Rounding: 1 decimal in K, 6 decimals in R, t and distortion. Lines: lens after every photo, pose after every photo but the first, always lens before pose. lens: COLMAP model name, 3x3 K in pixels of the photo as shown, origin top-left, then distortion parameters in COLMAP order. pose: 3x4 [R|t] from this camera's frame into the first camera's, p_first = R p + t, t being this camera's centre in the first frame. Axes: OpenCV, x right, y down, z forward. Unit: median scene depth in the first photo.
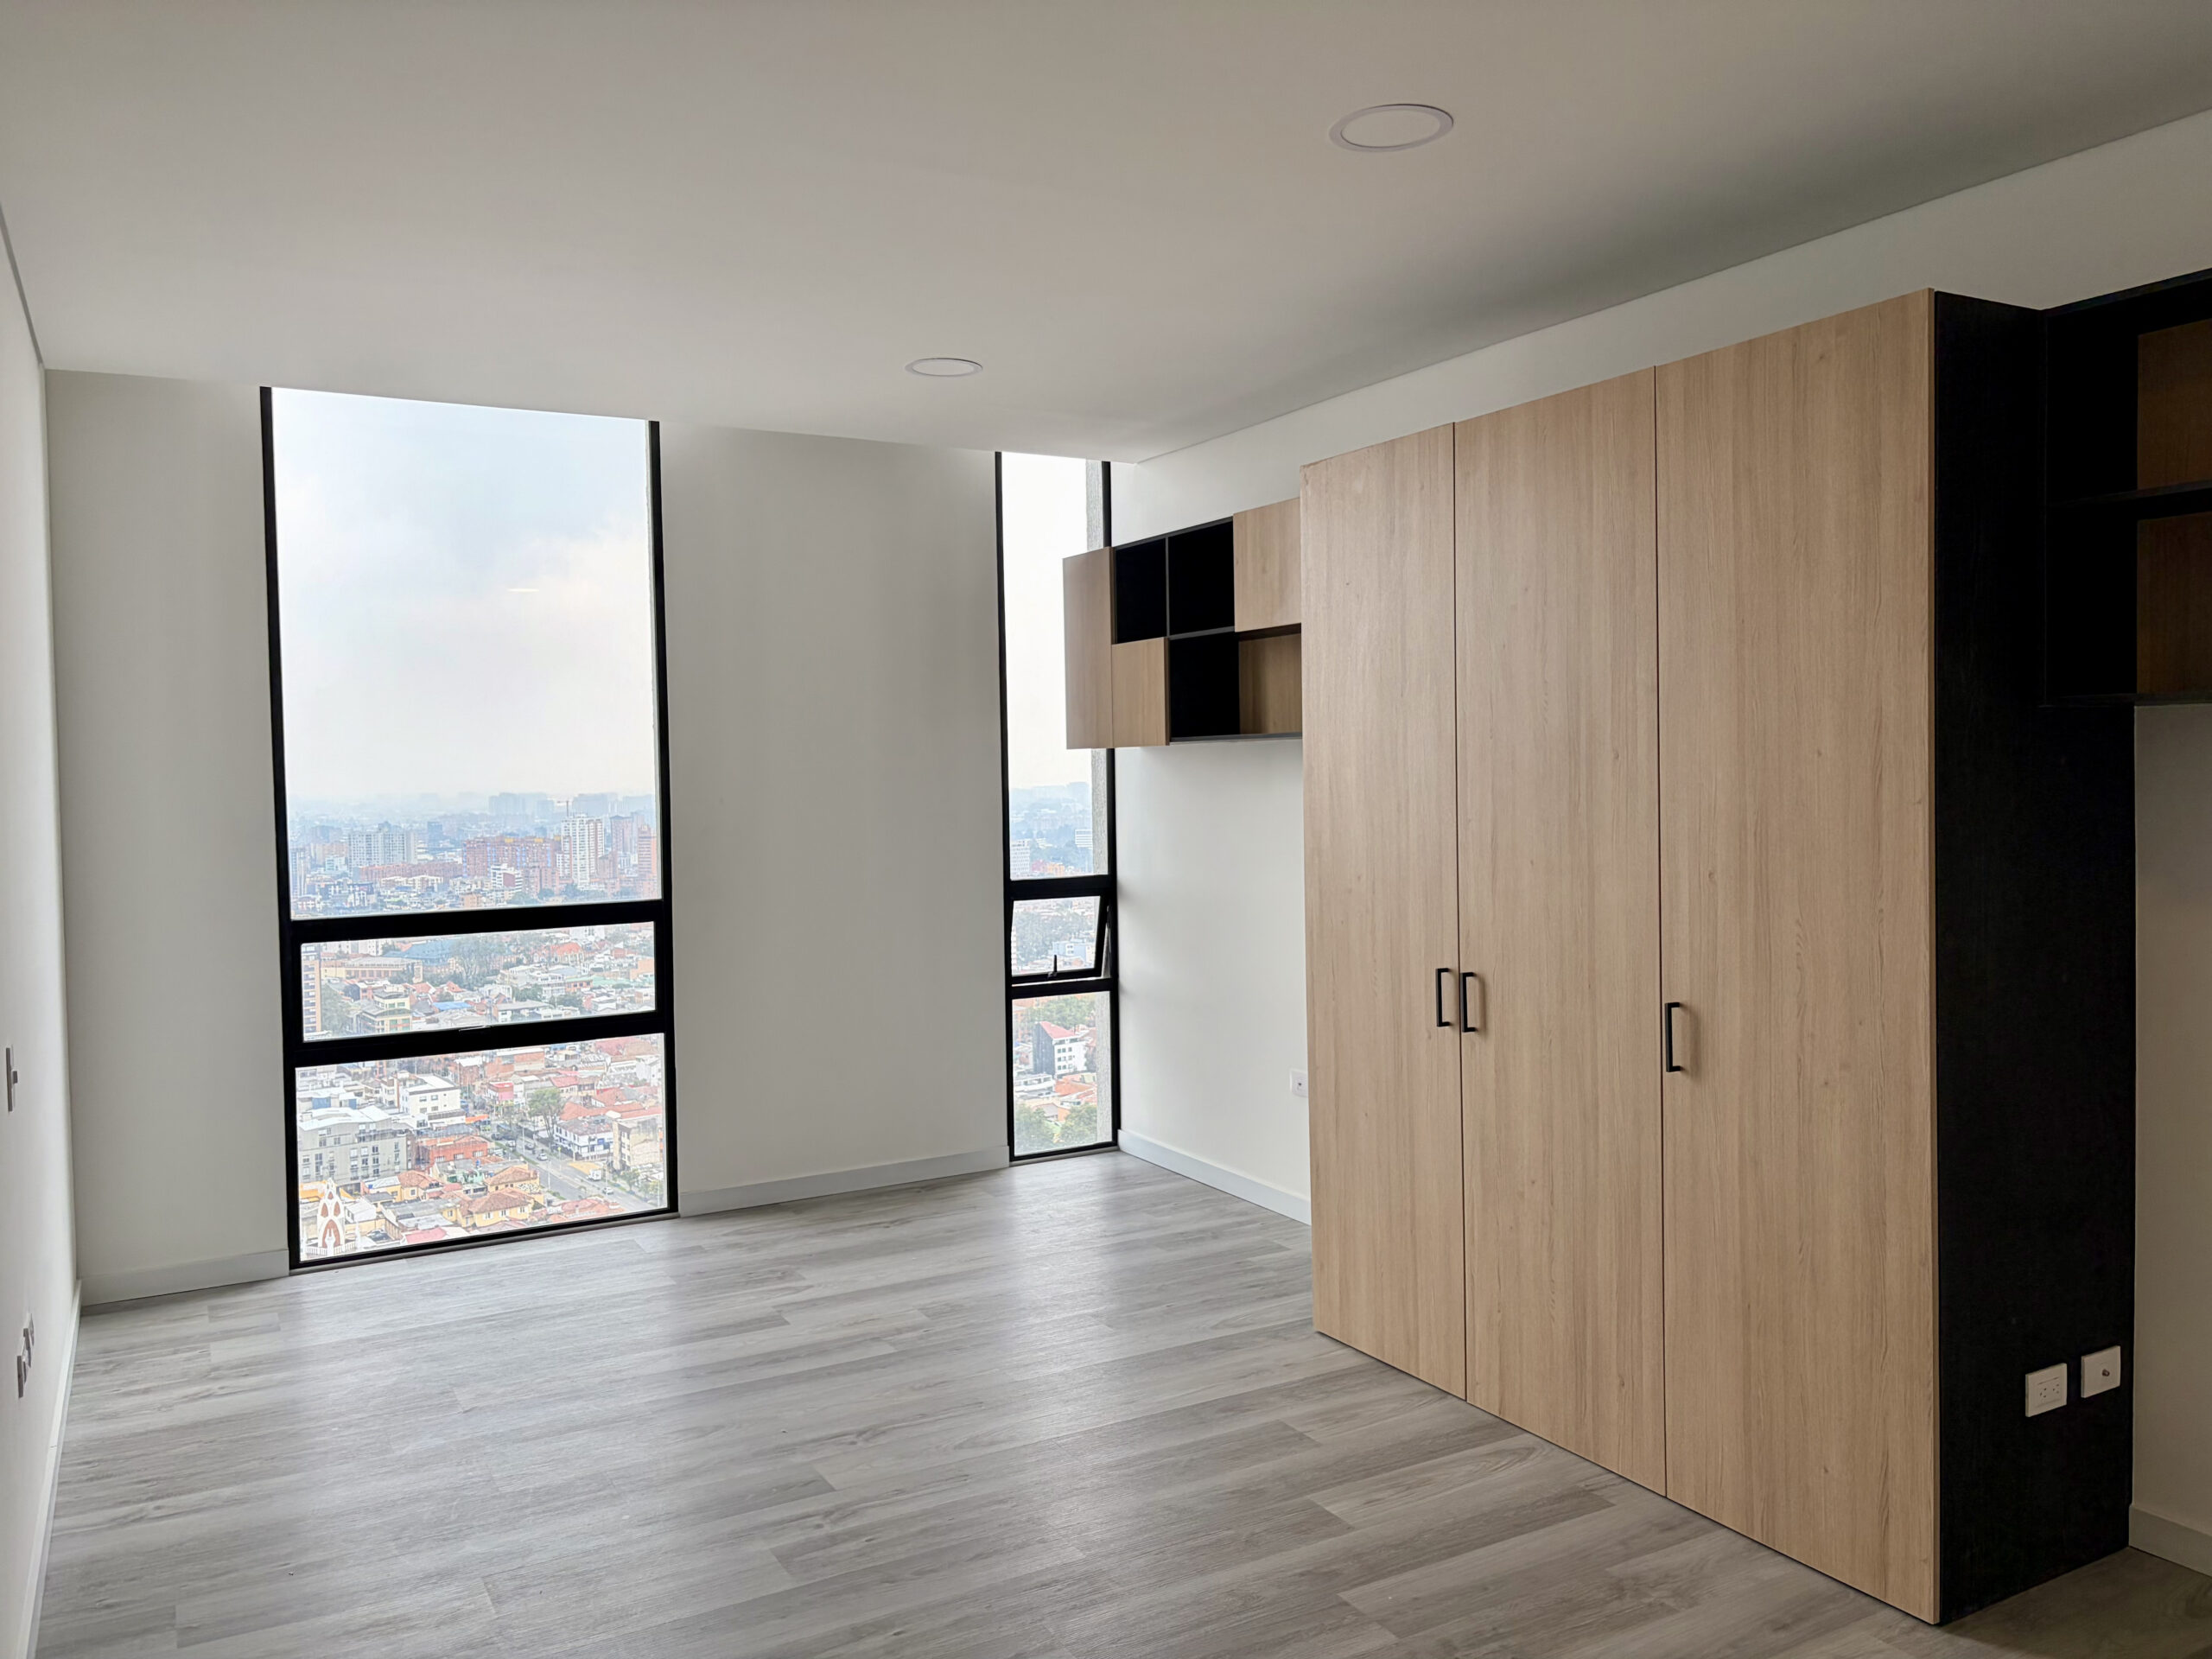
lens RADIAL K [[1666.8, 0, 1106.0], [0, 1666.8, 829.5], [0, 0, 1]] dist [0.064704, -0.072004]
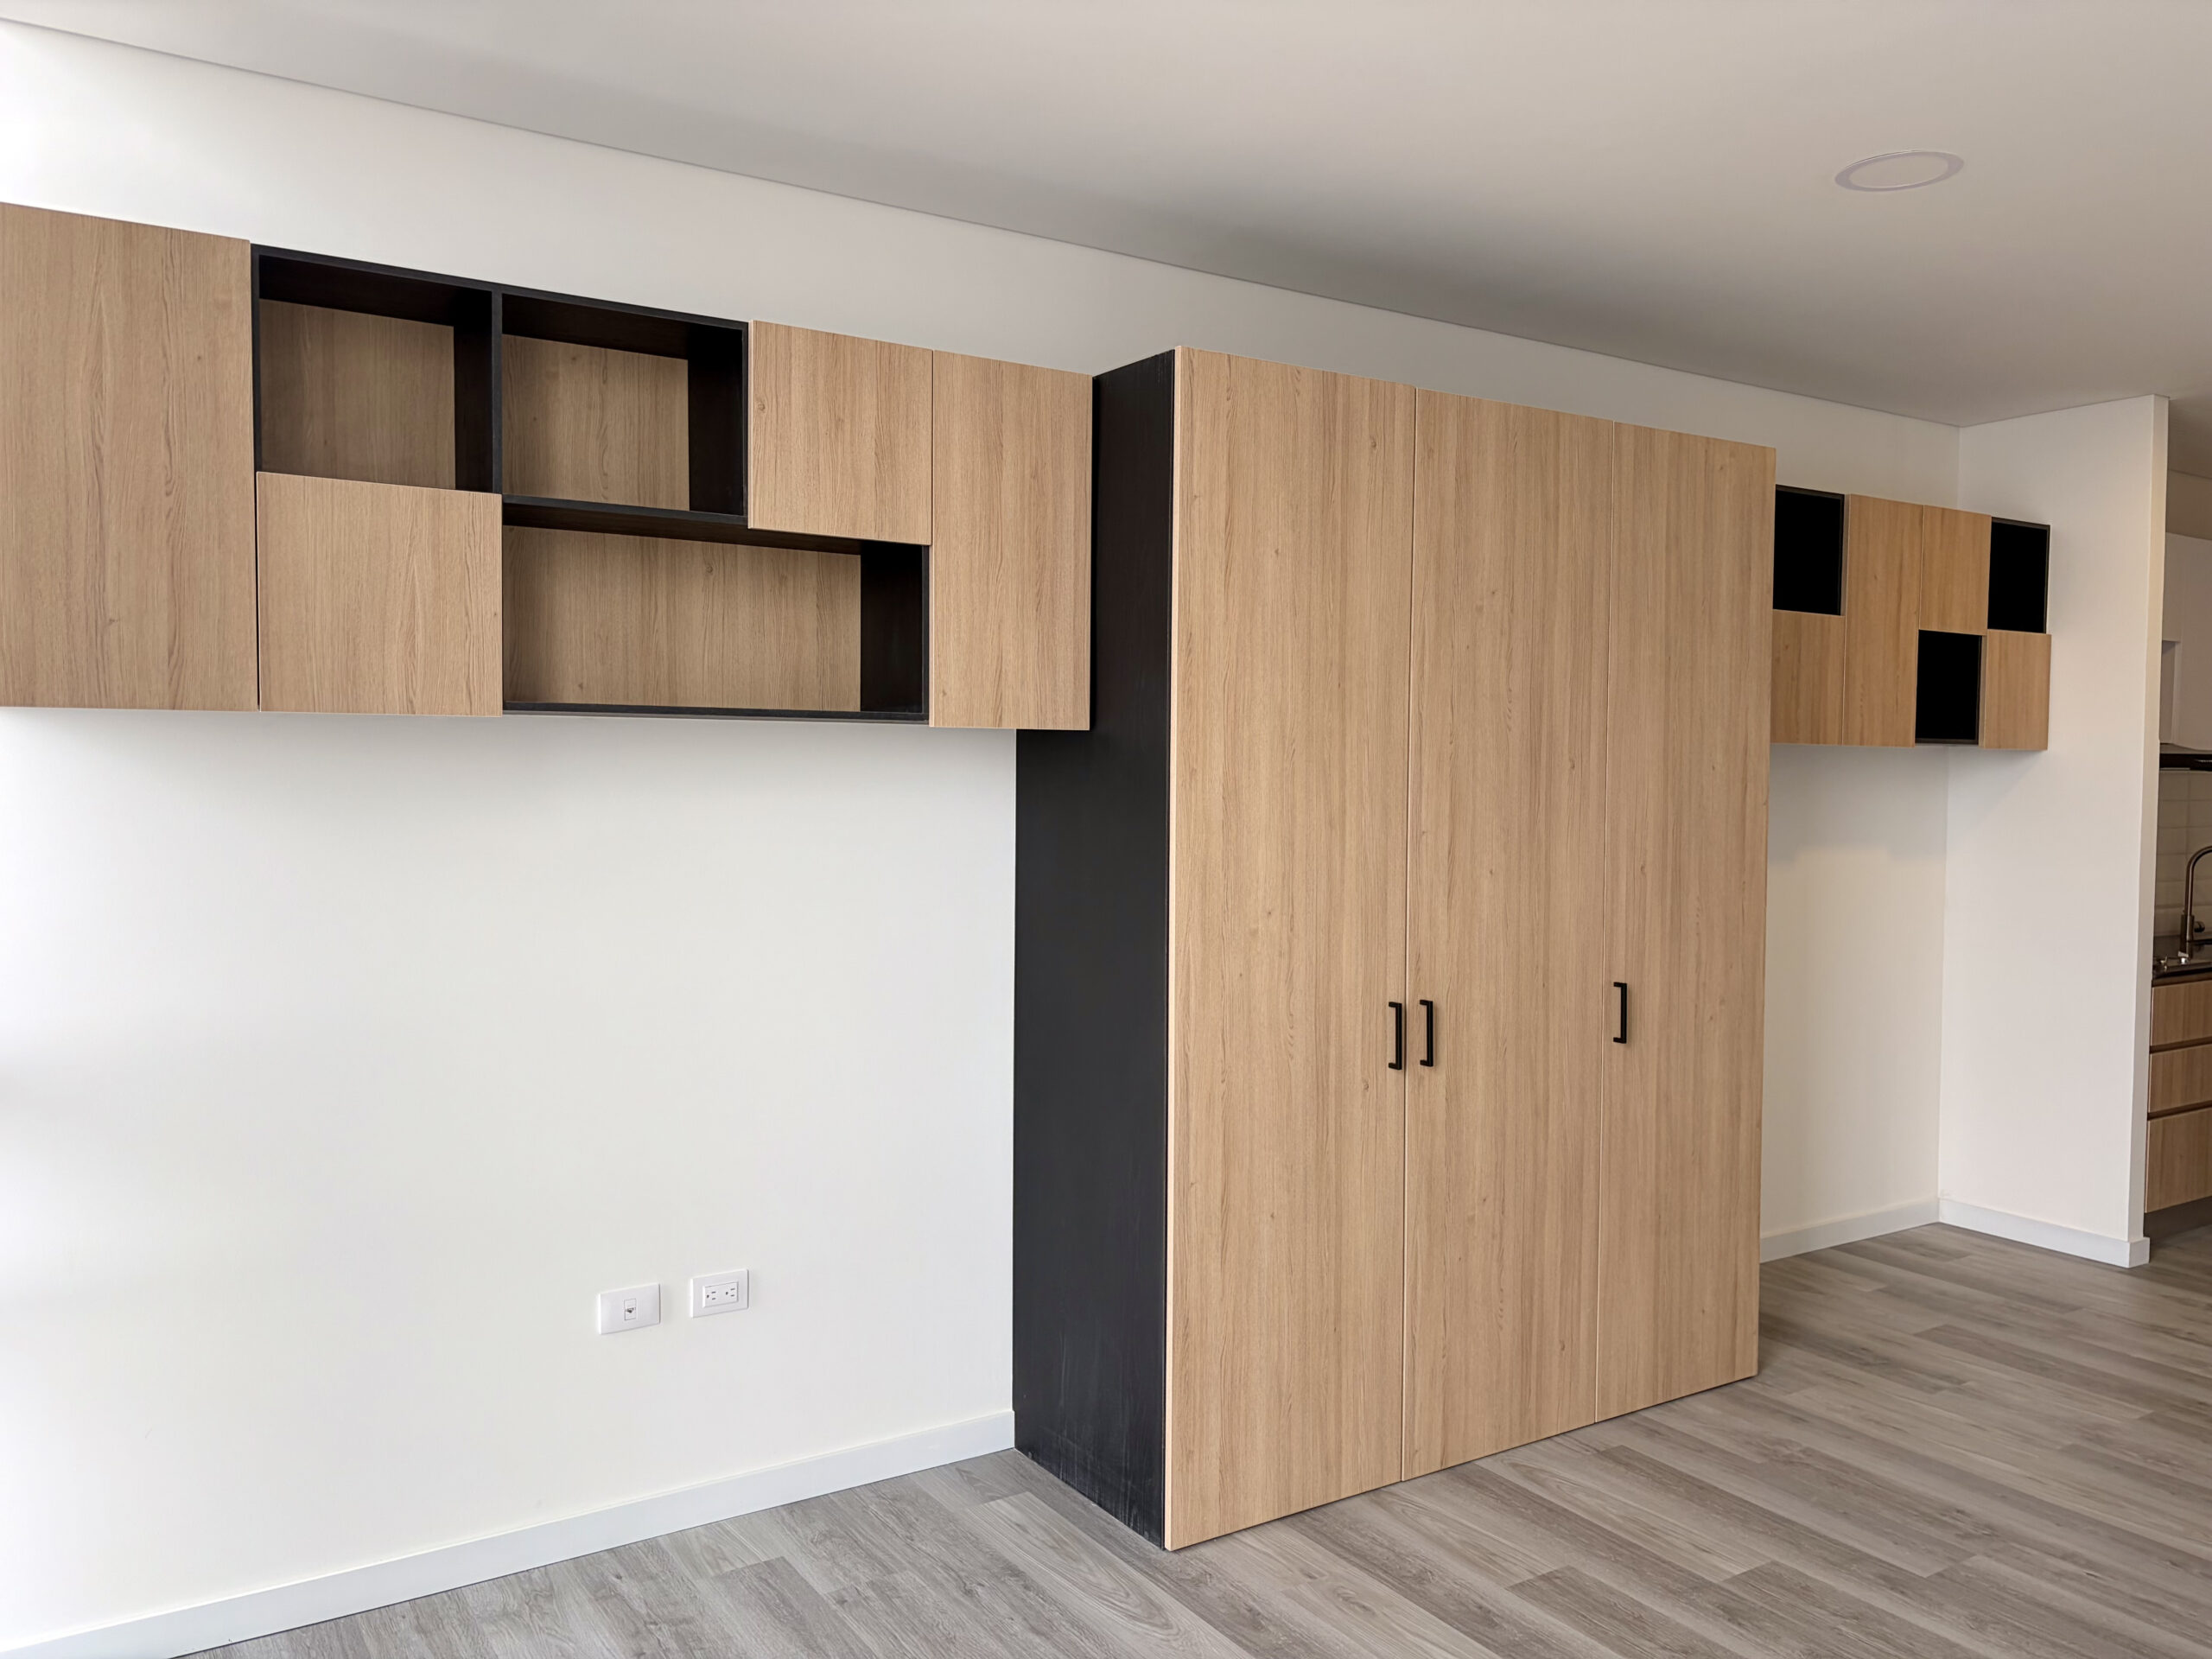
lens RADIAL K [[1666.8, 0, 1106.0], [0, 1666.8, 829.5], [0, 0, 1]] dist [0.064704, -0.072004]
pose [[-0.061499, -0.028702, 0.997694, -0.734449], [0.028294, 0.999135, 0.030488, -0.043295], [-0.997706, 0.030103, -0.060633, 1.335044]]
